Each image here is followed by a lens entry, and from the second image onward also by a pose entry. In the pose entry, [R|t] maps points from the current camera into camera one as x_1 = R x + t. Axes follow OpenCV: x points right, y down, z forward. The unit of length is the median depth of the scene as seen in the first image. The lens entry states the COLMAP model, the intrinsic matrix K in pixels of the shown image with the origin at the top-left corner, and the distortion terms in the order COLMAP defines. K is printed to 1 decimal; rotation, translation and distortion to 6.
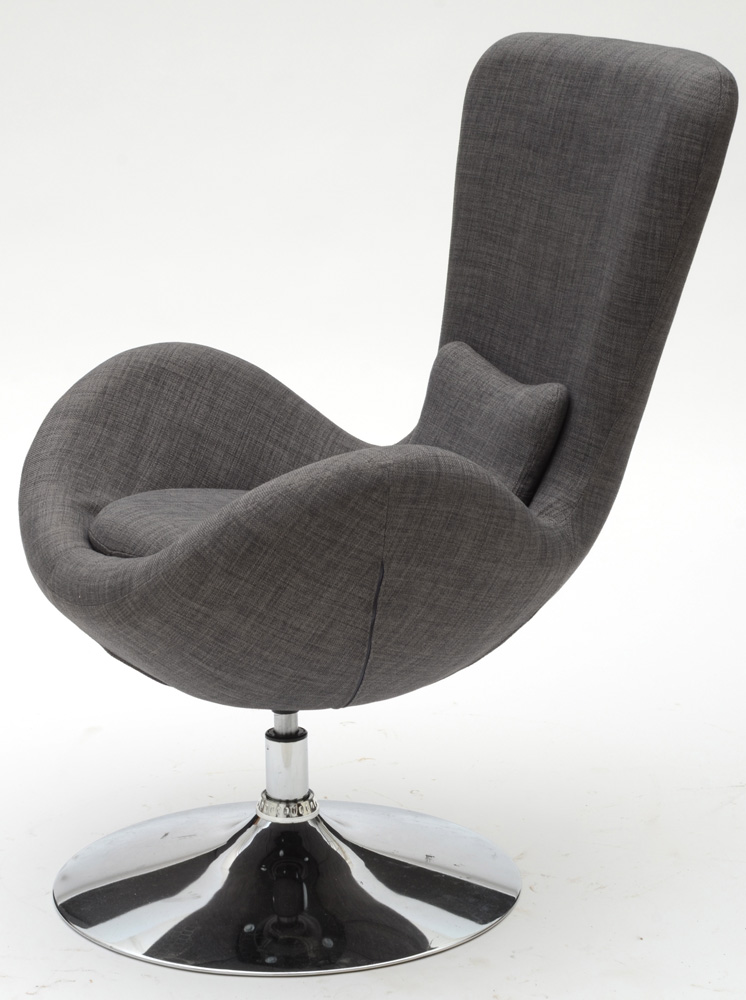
lens RADIAL K [[3101.2, 0, 373.0], [0, 3101.2, 500.0], [0, 0, 1]] dist [0.547935, 1.817854]
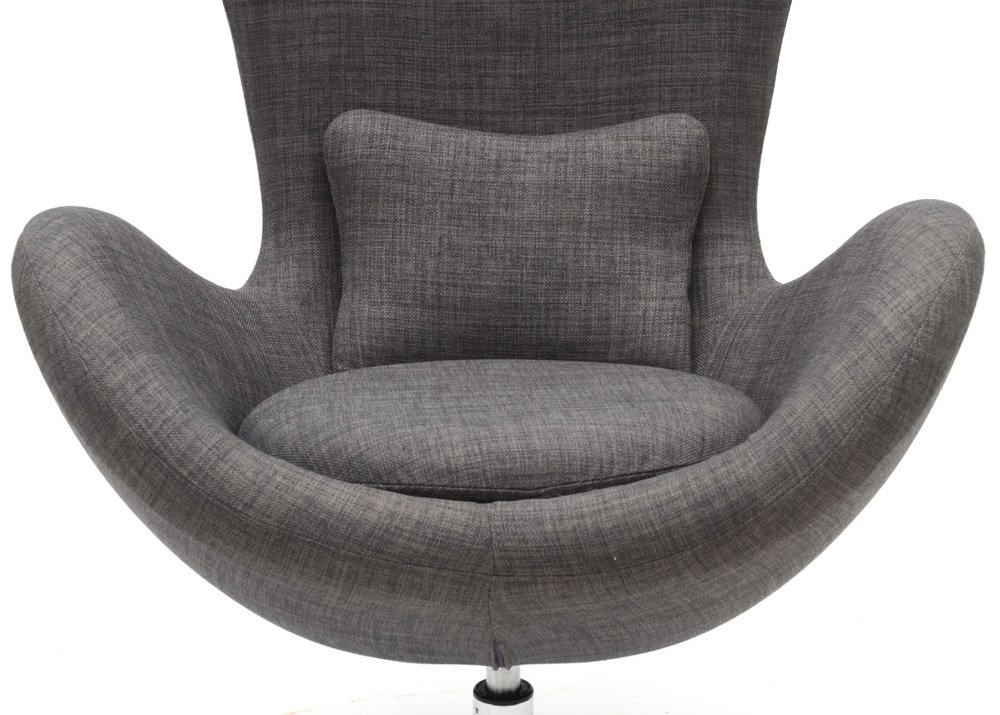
lens RADIAL K [[3499.5, 0, 500.0], [0, 3499.5, 357.5], [0, 0, 1]] dist [0.881020, -0.927258]
pose [[0.422053, -0.266187, 0.866612, -0.717945], [0.212591, 0.958328, 0.190823, -0.153201], [-0.881292, 0.103697, 0.461054, 0.646143]]
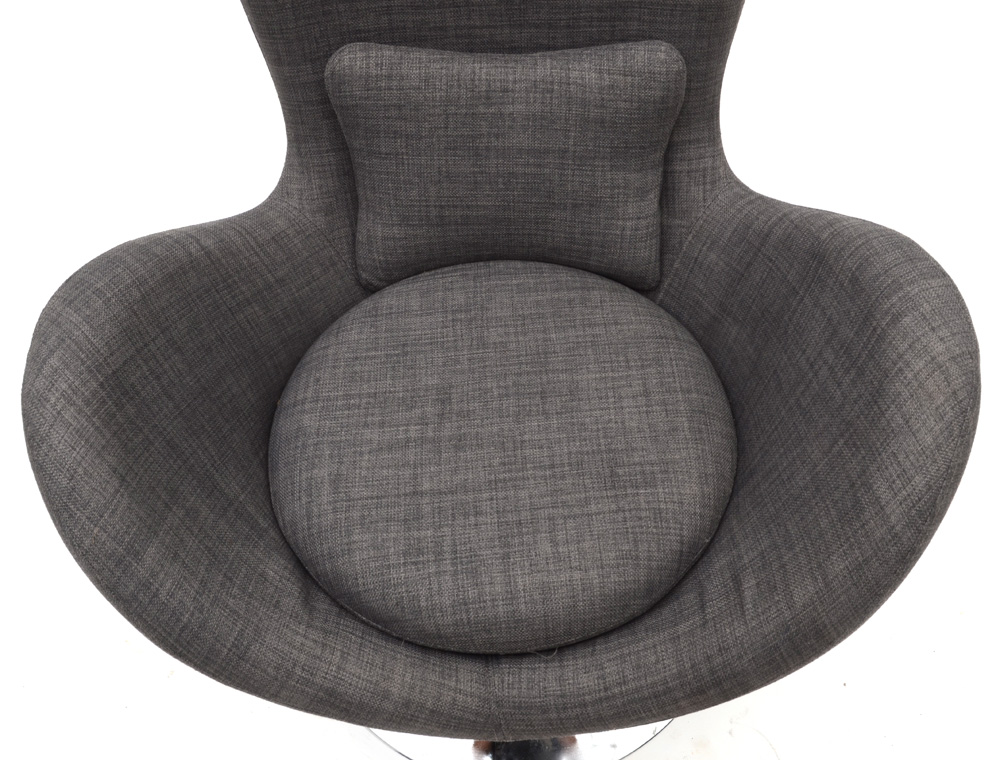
lens RADIAL K [[994.0, 0, 500.0], [0, 994.0, 380.0], [0, 0, 1]] dist [-0.099334, 0.007847]
pose [[0.403305, -0.799928, 0.444364, -0.136229], [0.248326, 0.563062, 0.788223, -0.195603], [-0.880727, -0.207547, 0.425729, 0.908556]]
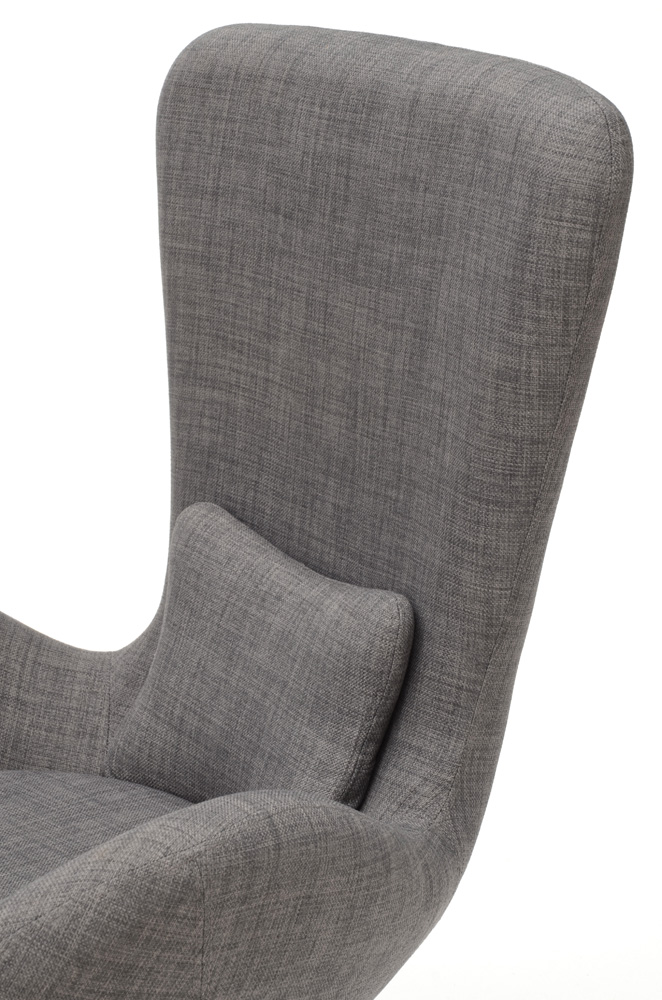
lens RADIAL K [[2842.0, 0, 330.8], [0, 2842.0, 519.2], [0, 0, 1]] dist [0.702372, 0.739590]
pose [[0.980215, -0.141897, 0.137997, -0.034019], [0.125673, 0.984794, 0.119944, -0.126352], [-0.152919, -0.100229, 0.983143, 0.413022]]
